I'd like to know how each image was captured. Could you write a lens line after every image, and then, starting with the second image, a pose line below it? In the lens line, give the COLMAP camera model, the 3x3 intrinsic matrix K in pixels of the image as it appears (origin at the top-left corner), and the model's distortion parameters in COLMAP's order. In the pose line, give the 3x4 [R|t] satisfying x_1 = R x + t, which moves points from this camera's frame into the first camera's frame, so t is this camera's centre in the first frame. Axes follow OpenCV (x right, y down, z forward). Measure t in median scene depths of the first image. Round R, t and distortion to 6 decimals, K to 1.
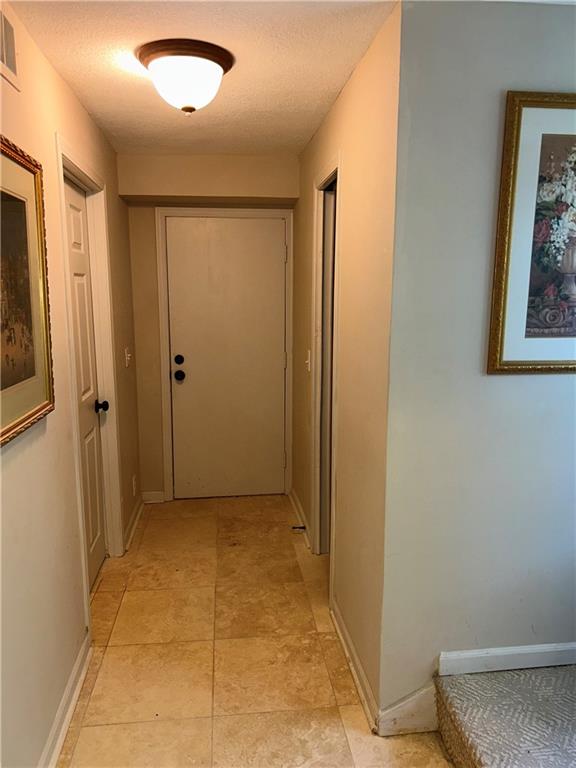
lens RADIAL K [[575.2, 0, 287.5], [0, 575.2, 383.6], [0, 0, 1]] dist [0.026300, -0.027996]
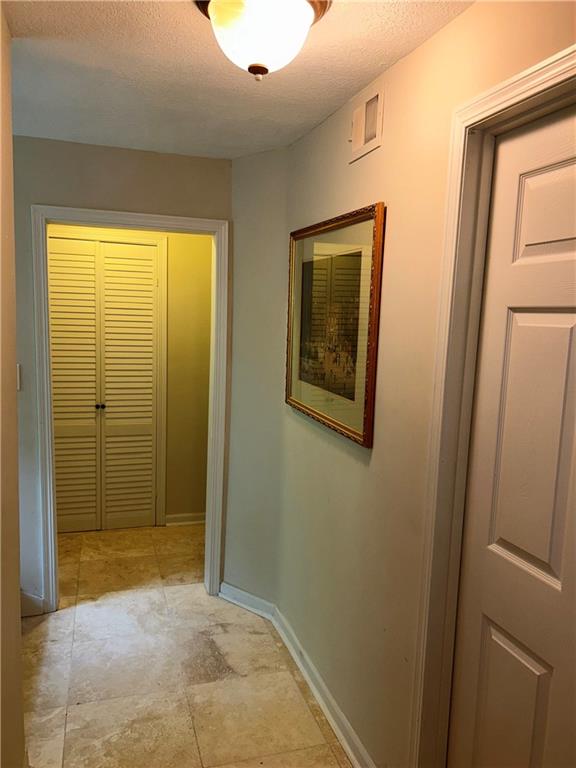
lens RADIAL K [[575.2, 0, 286.2], [0, 575.2, 384.5], [0, 0, 1]] dist [0.026300, -0.027996]
pose [[-0.980509, -0.010710, -0.196183, -0.076668], [-0.068113, 0.955120, 0.288282, -0.340829], [0.184290, 0.296026, -0.937233, 1.897250]]
